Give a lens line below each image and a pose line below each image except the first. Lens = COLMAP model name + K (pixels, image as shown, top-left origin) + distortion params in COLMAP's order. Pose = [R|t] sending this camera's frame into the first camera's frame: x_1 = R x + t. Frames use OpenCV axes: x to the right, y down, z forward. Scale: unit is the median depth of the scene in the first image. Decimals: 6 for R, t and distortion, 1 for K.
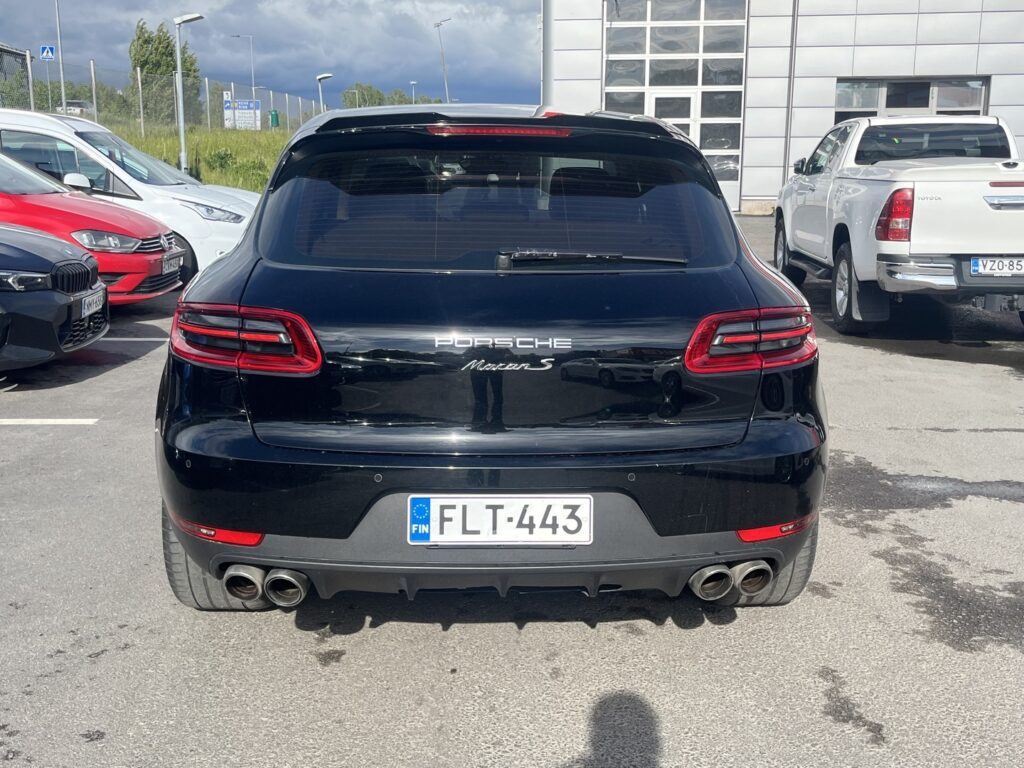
lens RADIAL K [[1086.4, 0, 534.2], [0, 1086.4, 355.1], [0, 0, 1]] dist [0.053513, -0.051460]
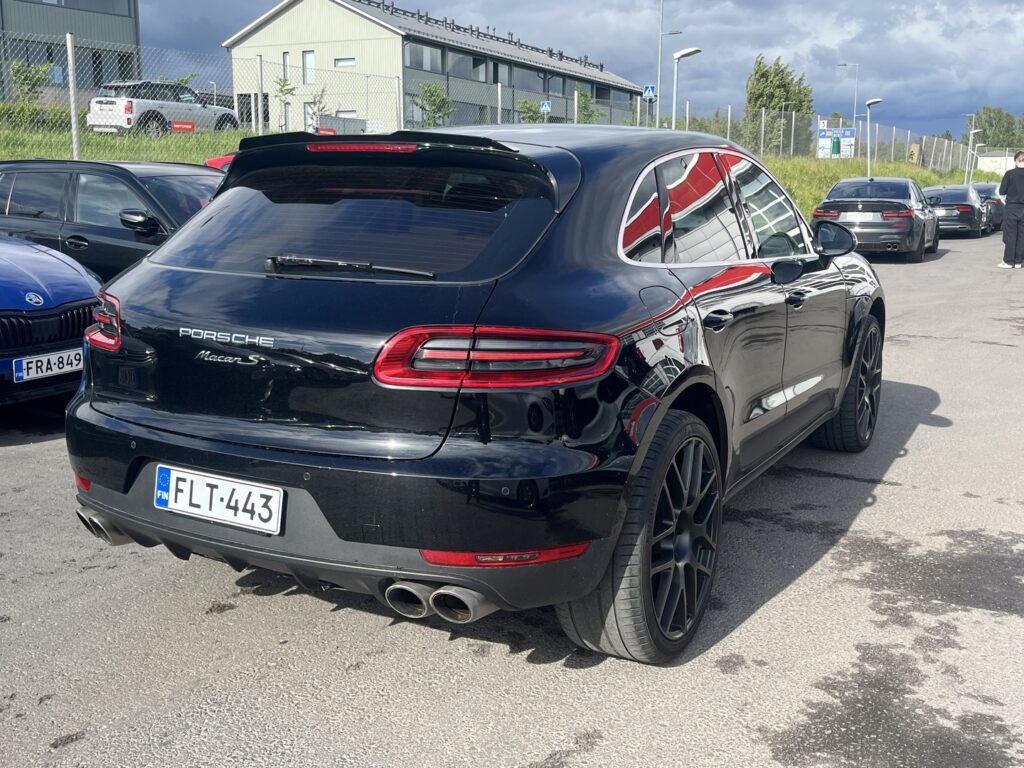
lens RADIAL K [[1086.4, 0, 534.2], [0, 1086.4, 355.1], [0, 0, 1]] dist [0.053513, -0.051460]
pose [[0.847465, 0.084746, -0.524042, 0.616417], [-0.098109, 0.995173, 0.002276, -0.020010], [0.521706, 0.049485, 0.851689, 0.171561]]
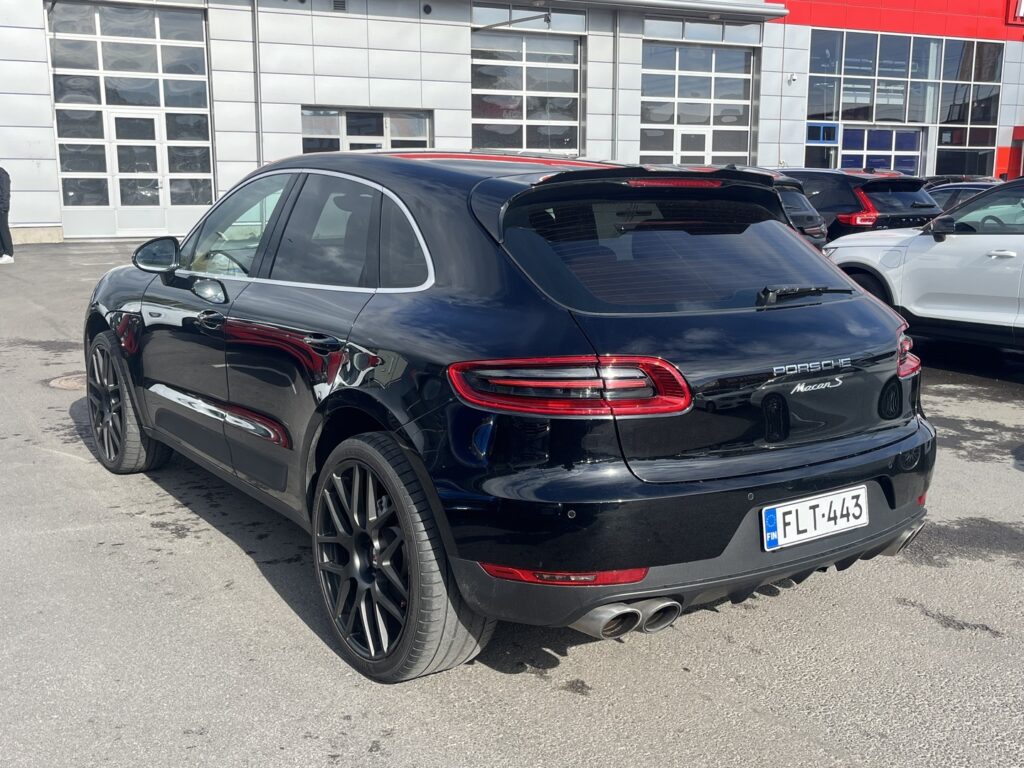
lens RADIAL K [[1076.9, 0, 532.5], [0, 1076.9, 380.7], [0, 0, 1]] dist [0.080725, -0.125924]
pose [[0.838789, -0.101253, 0.534959, -0.689105], [0.097969, 0.994586, 0.034636, -0.050173], [-0.535570, 0.023357, 0.844168, 0.133660]]
